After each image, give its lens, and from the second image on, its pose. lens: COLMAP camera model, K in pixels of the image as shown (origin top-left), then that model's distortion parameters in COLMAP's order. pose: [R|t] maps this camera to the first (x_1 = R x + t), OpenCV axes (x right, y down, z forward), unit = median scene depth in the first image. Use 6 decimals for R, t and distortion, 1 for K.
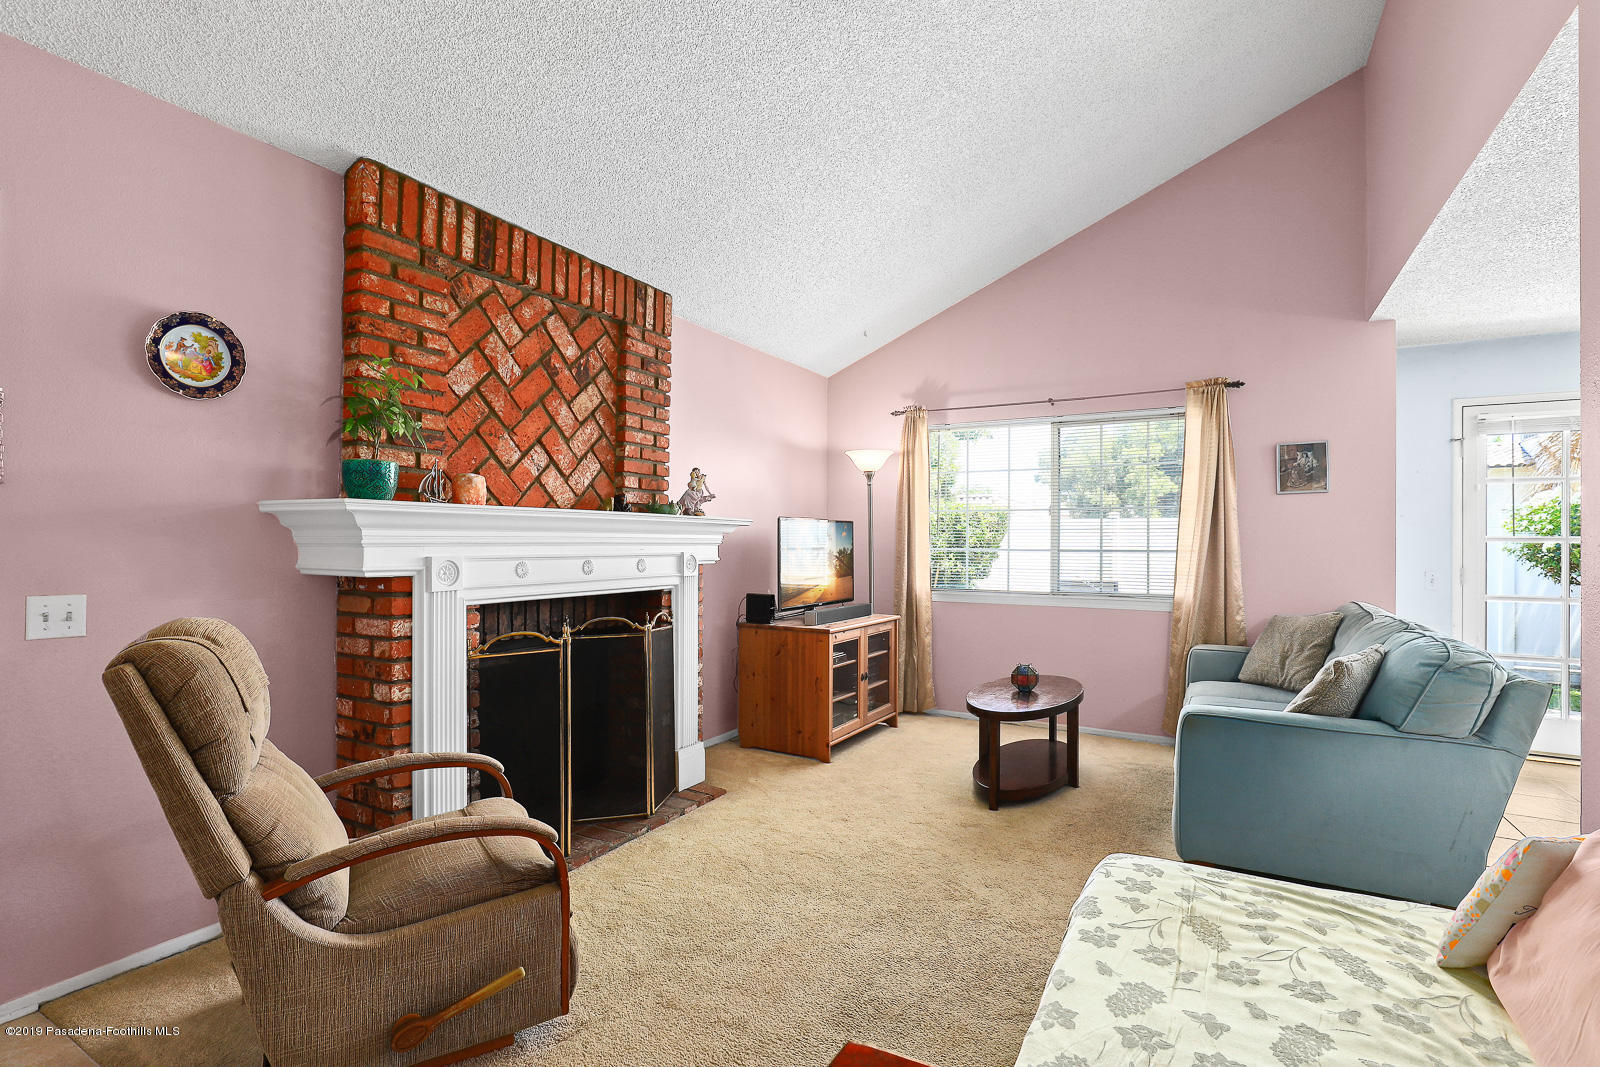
lens RADIAL K [[735.1, 0, 795.8], [0, 735.1, 541.2], [0, 0, 1]] dist [-0.016293, 0.000455]
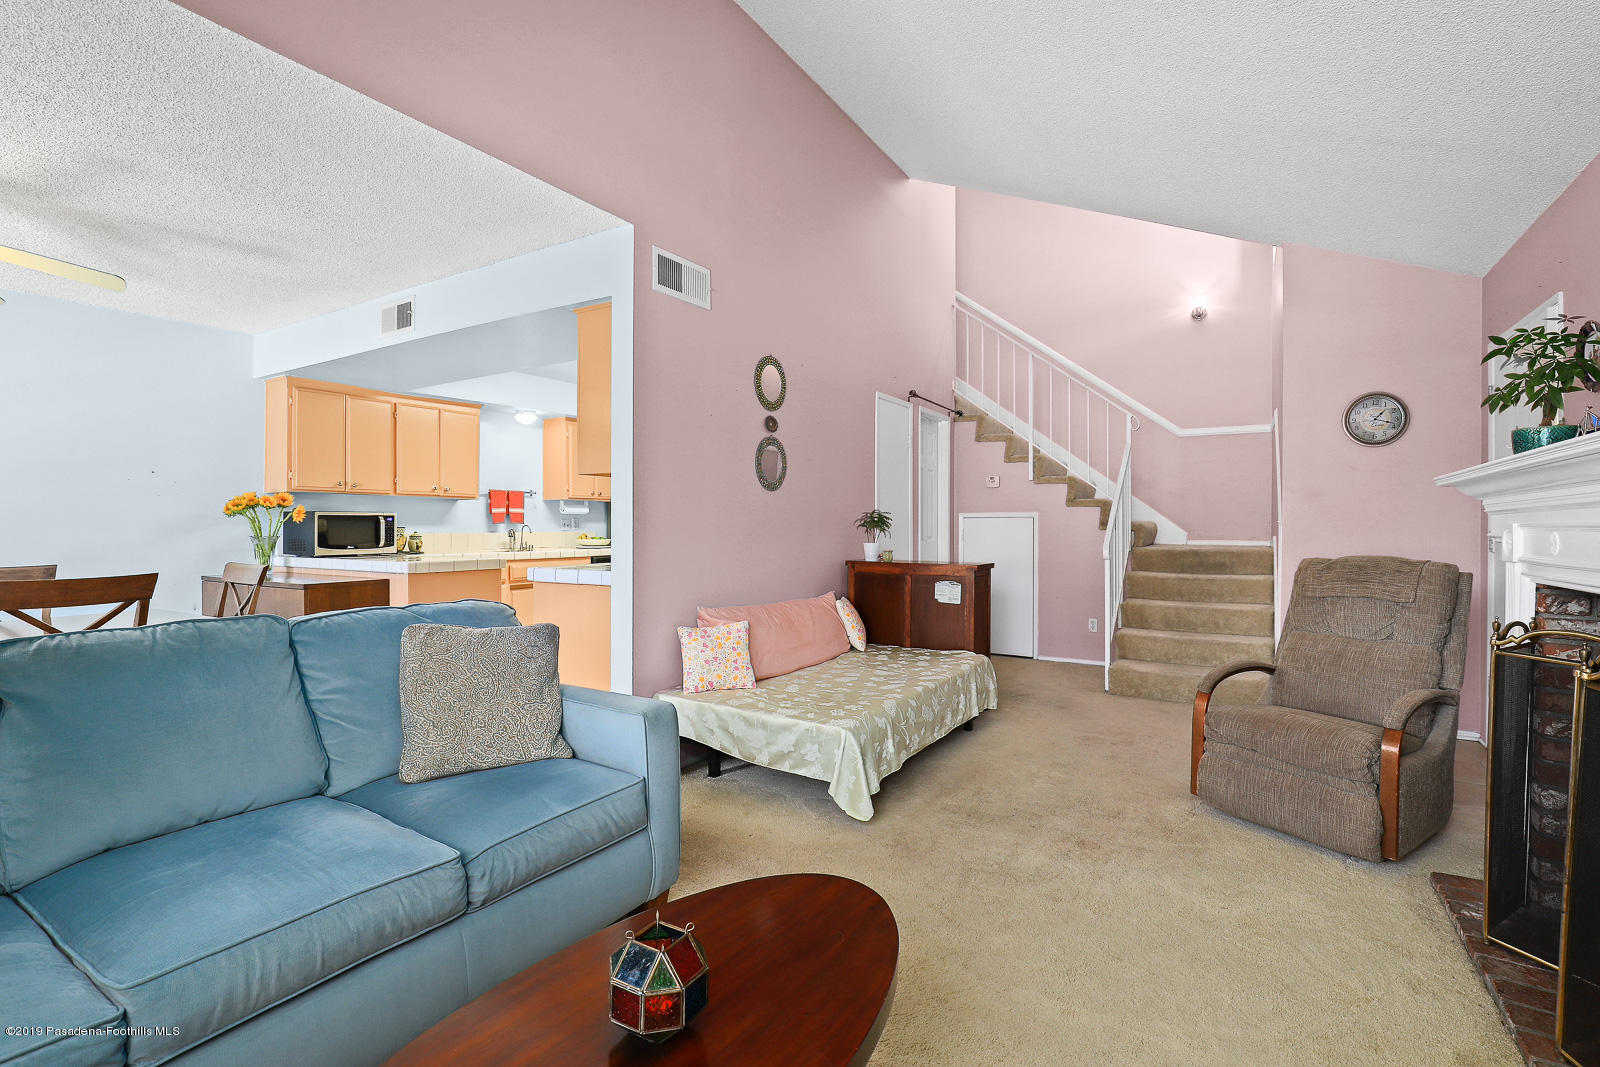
lens RADIAL K [[731.9, 0, 805.3], [0, 731.9, 532.5], [0, 0, 1]] dist [-0.026185, 0.005751]
pose [[-0.999891, -0.009974, 0.010907, 0.270673], [-0.009873, 0.999909, 0.009188, 0.020978], [-0.010997, 0.009079, -0.999898, 1.275620]]
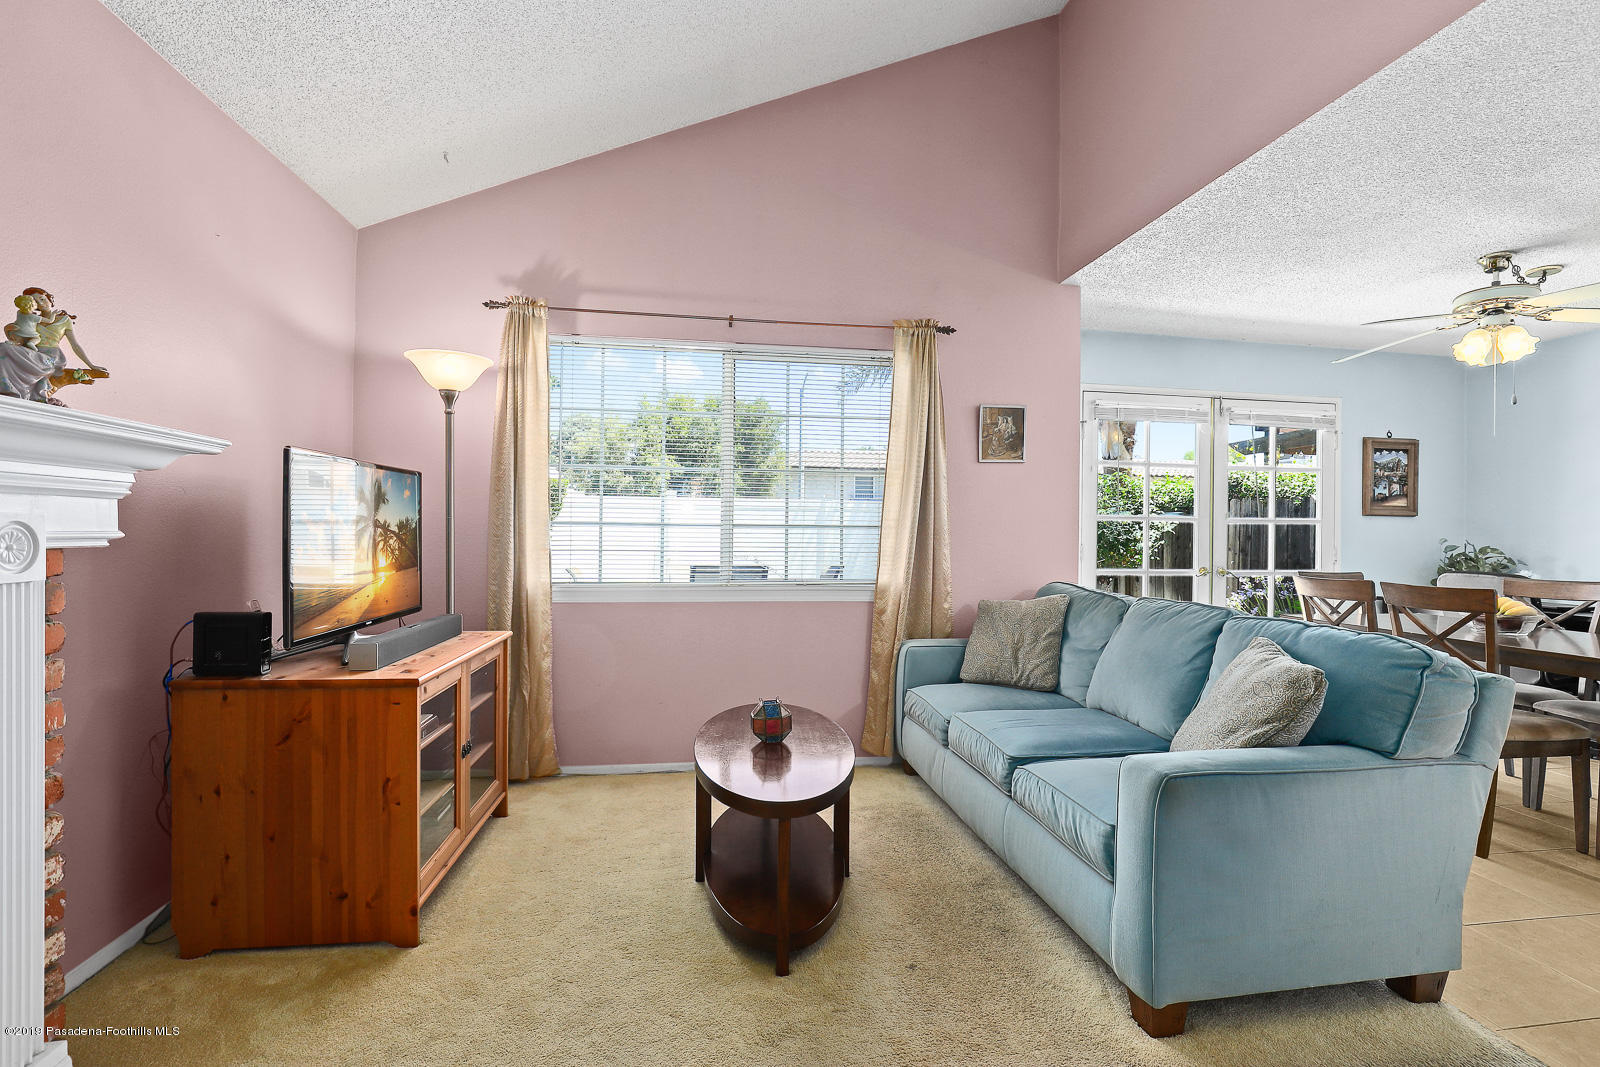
lens RADIAL K [[731.9, 0, 805.3], [0, 731.9, 532.5], [0, 0, 1]] dist [-0.026185, 0.005751]
pose [[0.773886, 0.002886, 0.633318, -0.067120], [-0.009720, 0.999926, 0.007320, 0.017346], [-0.633250, -0.011821, 0.773857, 0.496170]]
